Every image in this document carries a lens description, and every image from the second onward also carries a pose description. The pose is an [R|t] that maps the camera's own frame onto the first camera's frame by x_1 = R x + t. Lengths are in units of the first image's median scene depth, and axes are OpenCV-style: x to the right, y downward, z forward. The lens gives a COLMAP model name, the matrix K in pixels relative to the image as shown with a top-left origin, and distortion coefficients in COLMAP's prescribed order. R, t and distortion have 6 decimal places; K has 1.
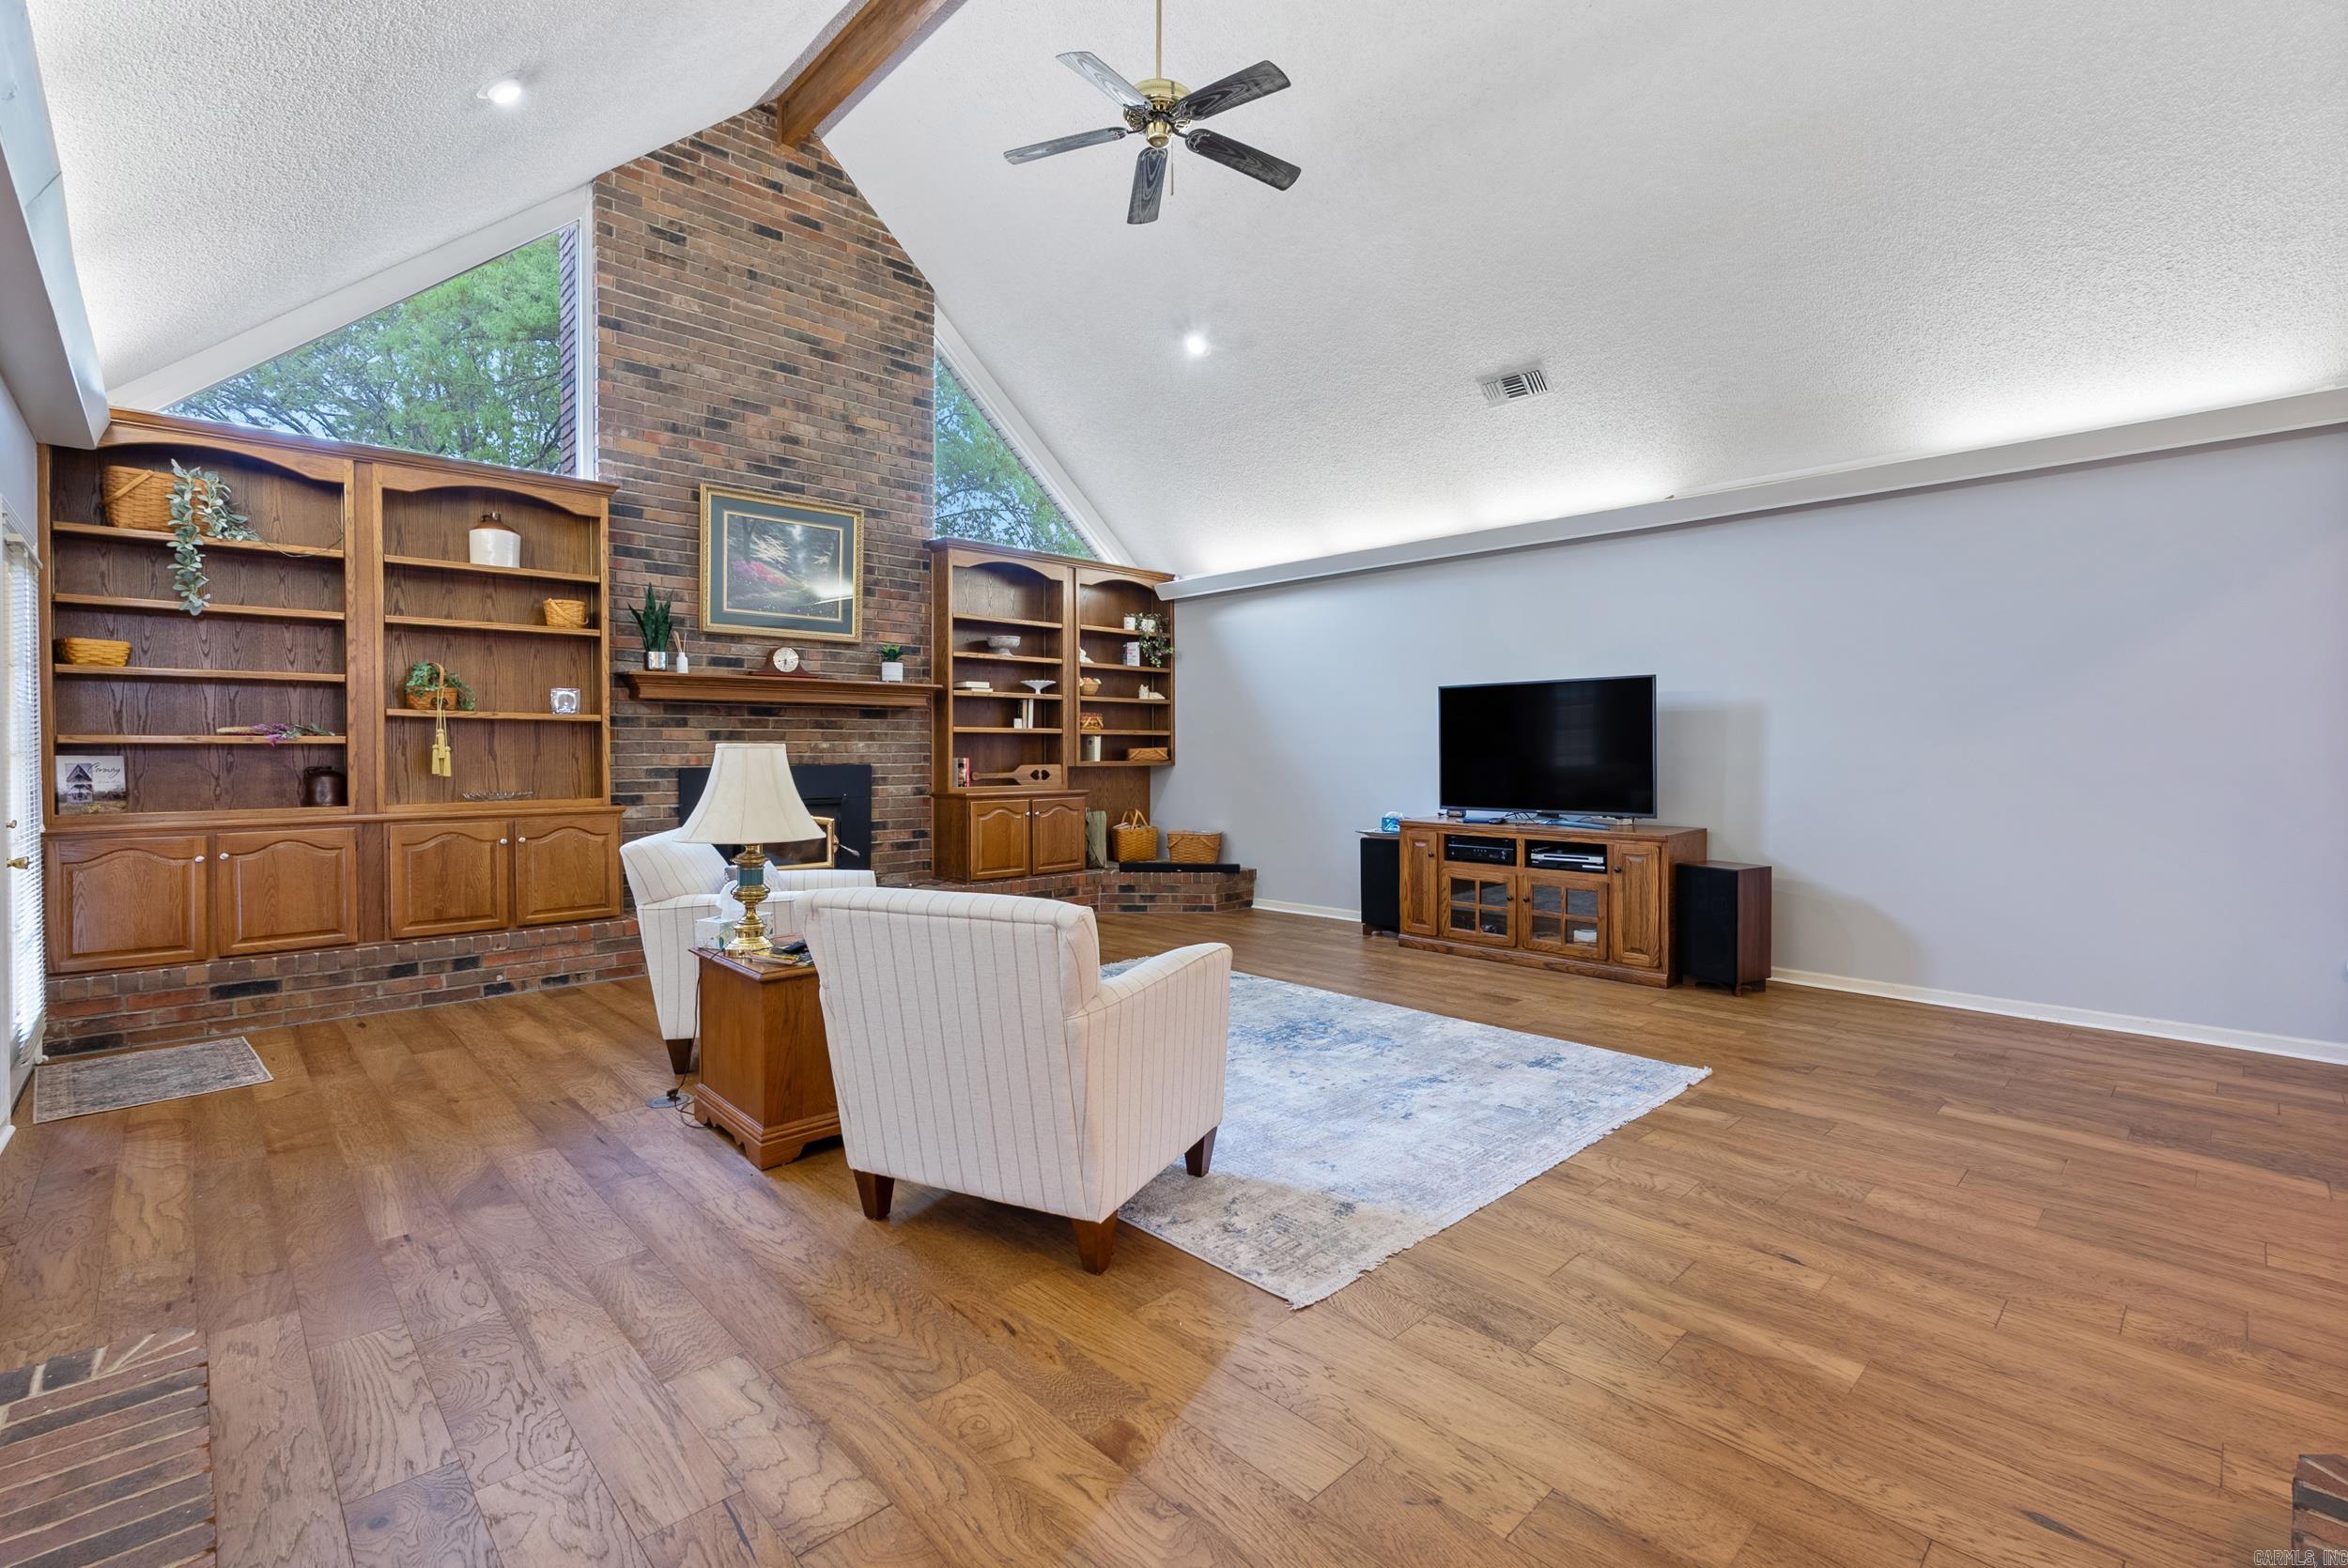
lens RADIAL K [[1037.9, 0, 1187.2], [0, 1037.9, 770.0], [0, 0, 1]] dist [-0.009968, 0.002621]
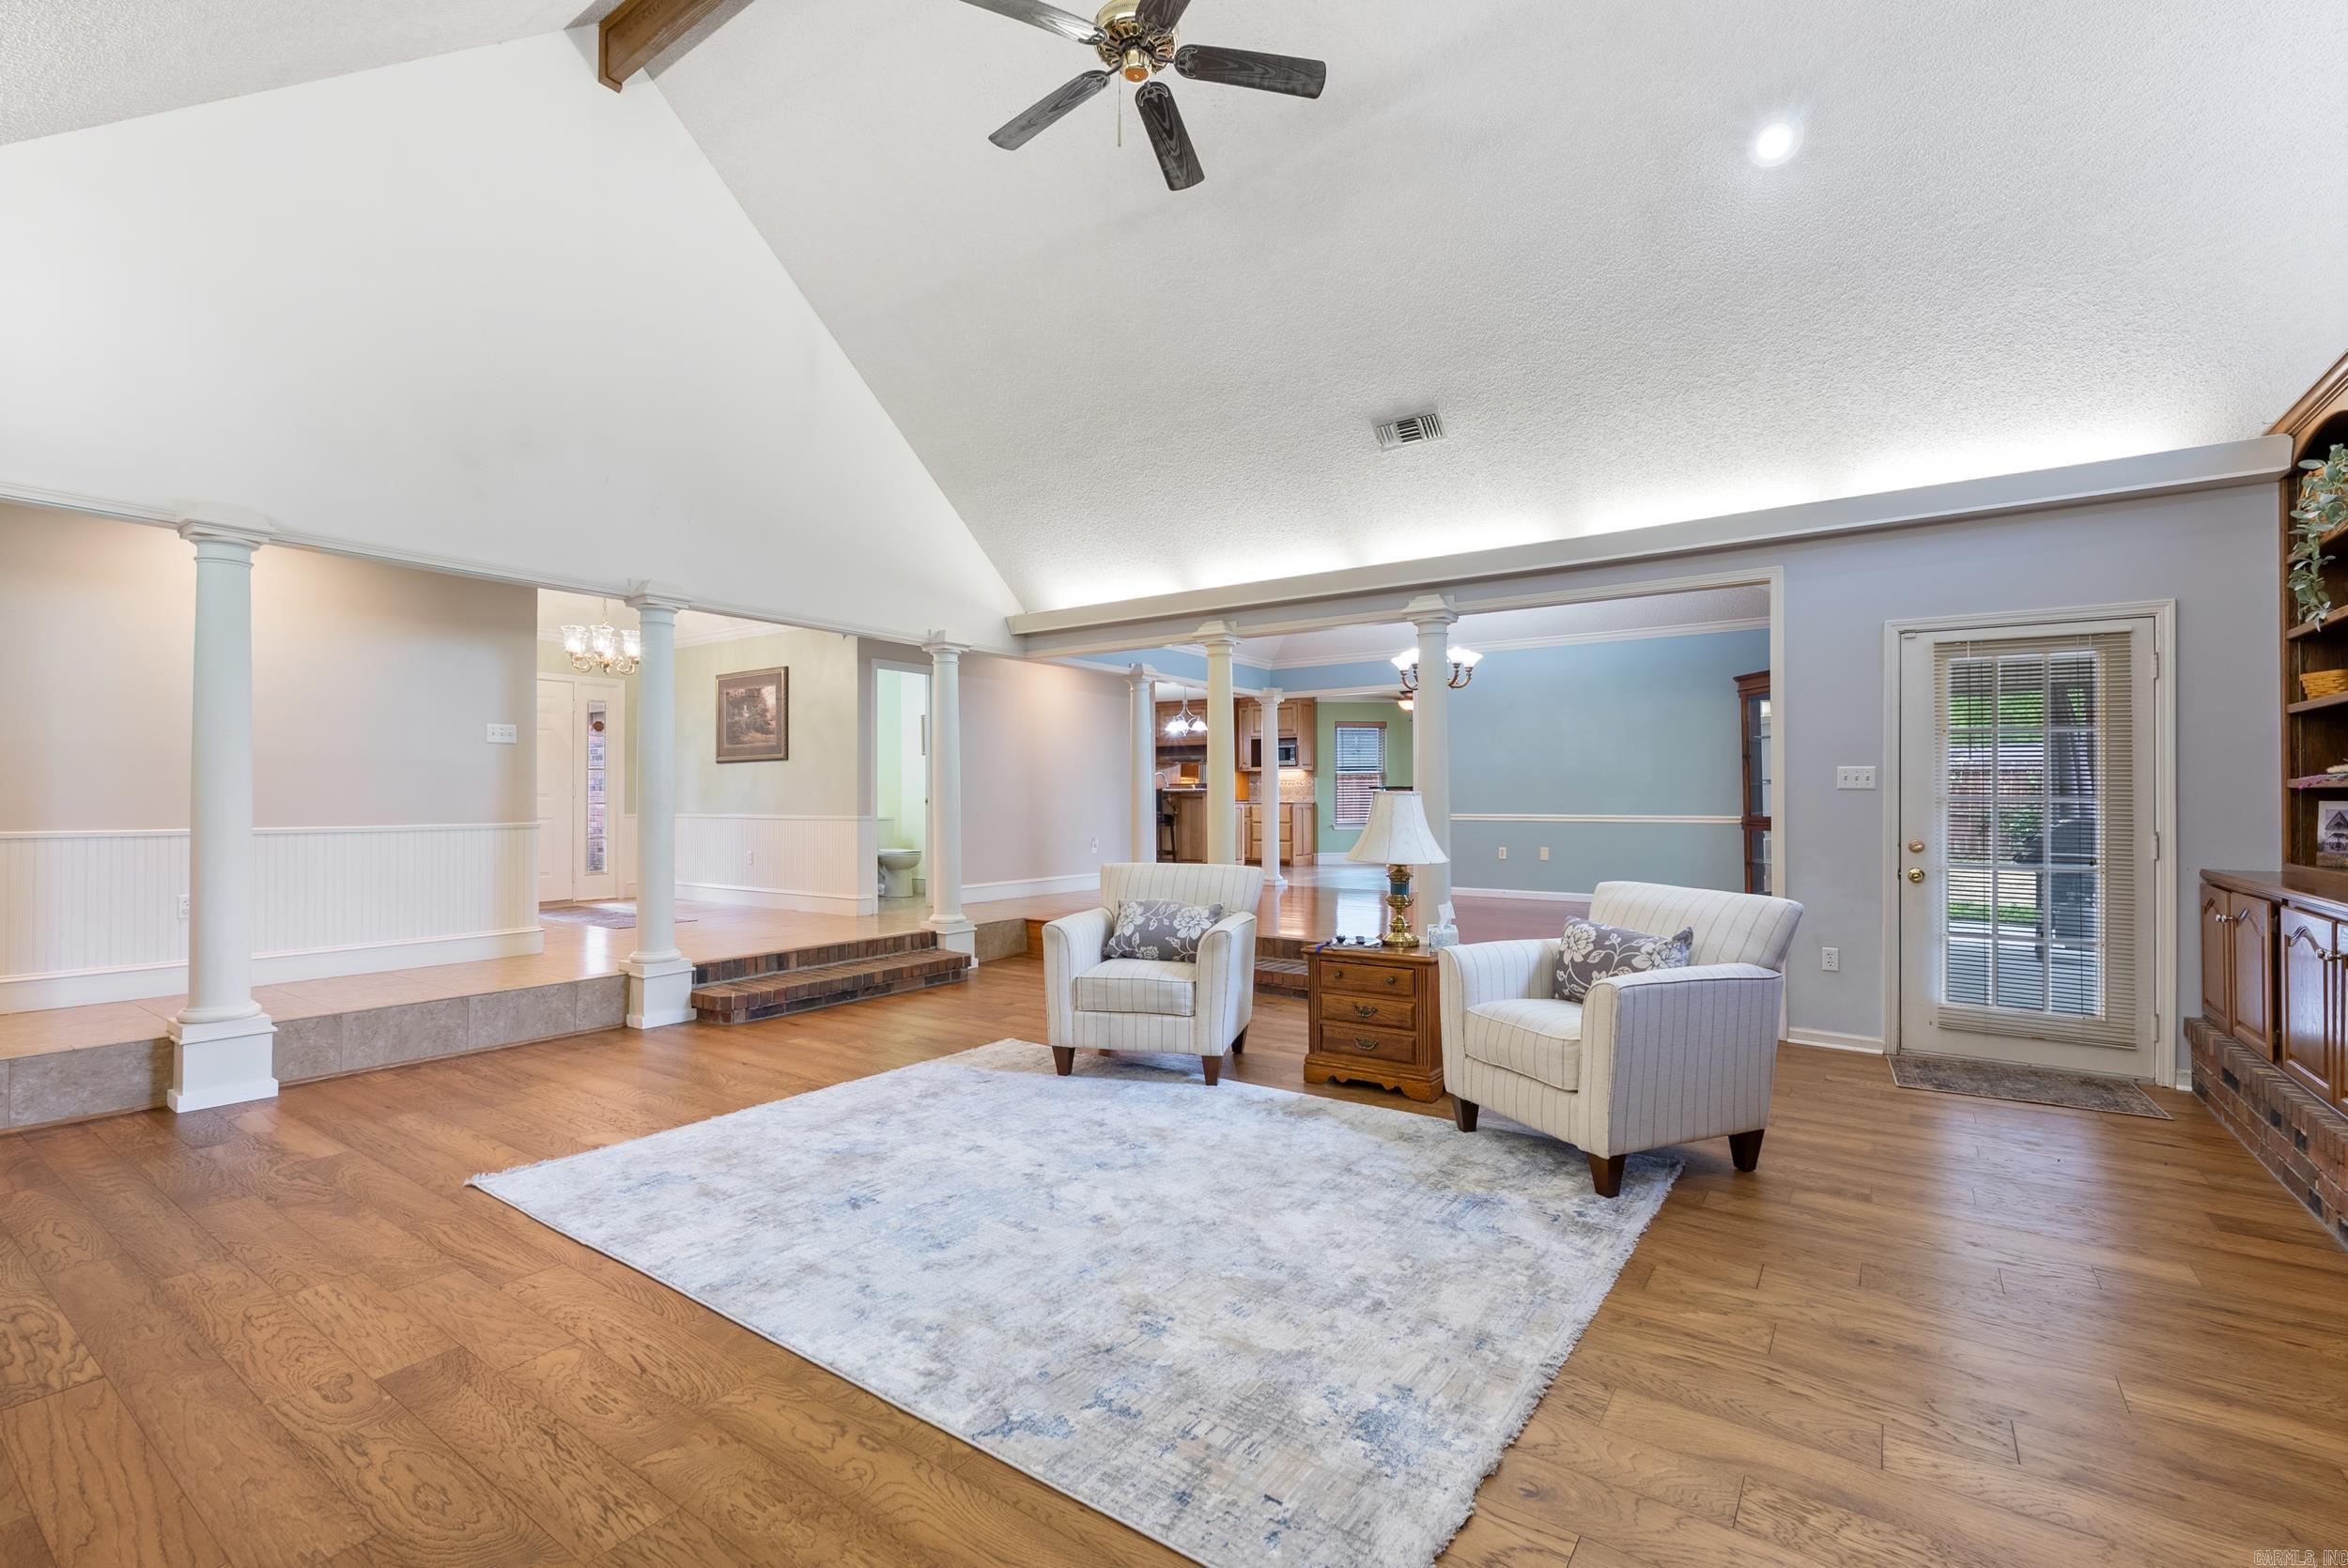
lens RADIAL K [[1037.9, 0, 1177.1], [0, 1037.9, 784.5], [0, 0, 1]] dist [-0.009968, 0.002621]
pose [[-0.982794, -0.001731, -0.184696, 0.059549], [-0.003646, 0.999943, 0.010027, -0.022487], [0.184668, 0.010528, -0.982744, 1.144506]]
